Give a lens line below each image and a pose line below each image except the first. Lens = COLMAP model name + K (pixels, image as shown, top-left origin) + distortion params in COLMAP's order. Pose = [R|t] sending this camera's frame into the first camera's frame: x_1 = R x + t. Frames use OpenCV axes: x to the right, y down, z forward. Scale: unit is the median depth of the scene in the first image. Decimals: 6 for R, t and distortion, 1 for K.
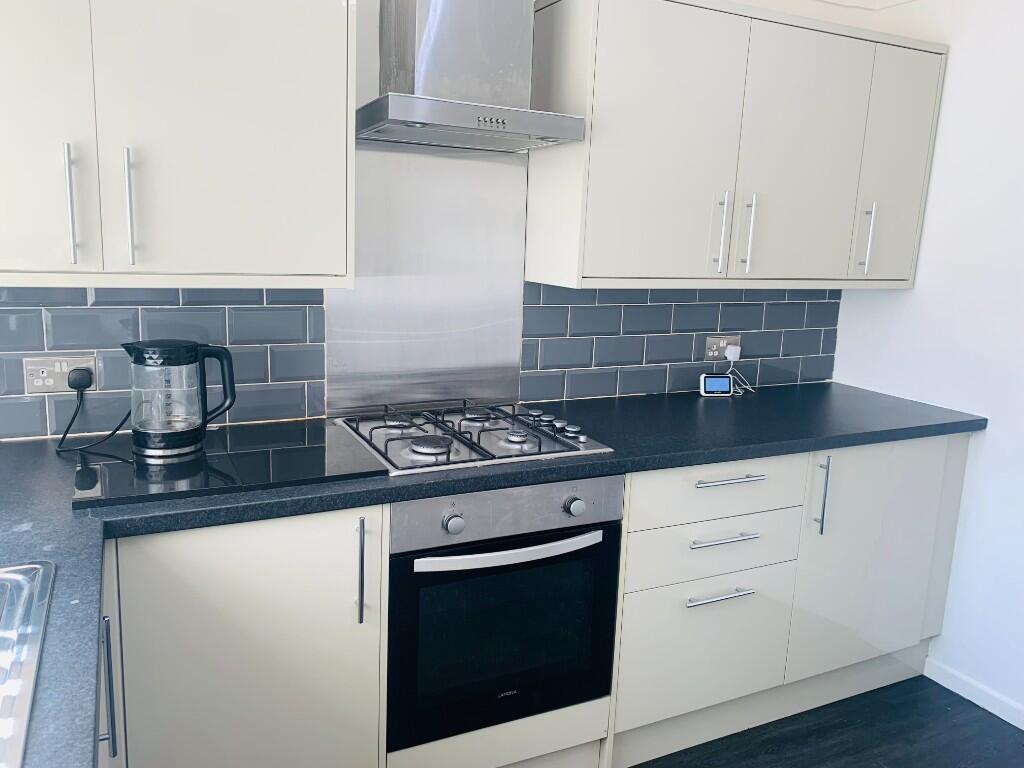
lens RADIAL K [[788.8, 0, 511.7], [0, 788.8, 387.3], [0, 0, 1]] dist [0.017481, -0.001707]
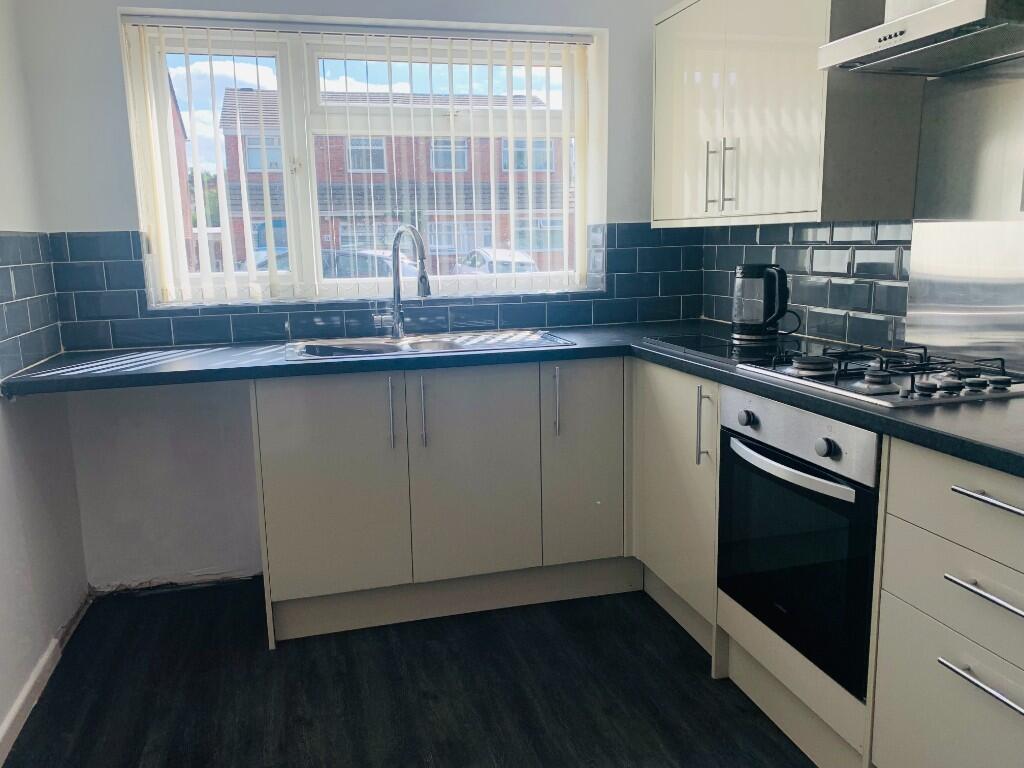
lens RADIAL K [[788.8, 0, 511.1], [0, 788.8, 382.1], [0, 0, 1]] dist [0.017481, -0.001707]
pose [[-0.184930, 0.141508, -0.972510, 1.087053], [-0.164502, 0.971160, 0.172593, -0.021859], [0.968886, 0.191897, -0.156318, 0.809786]]
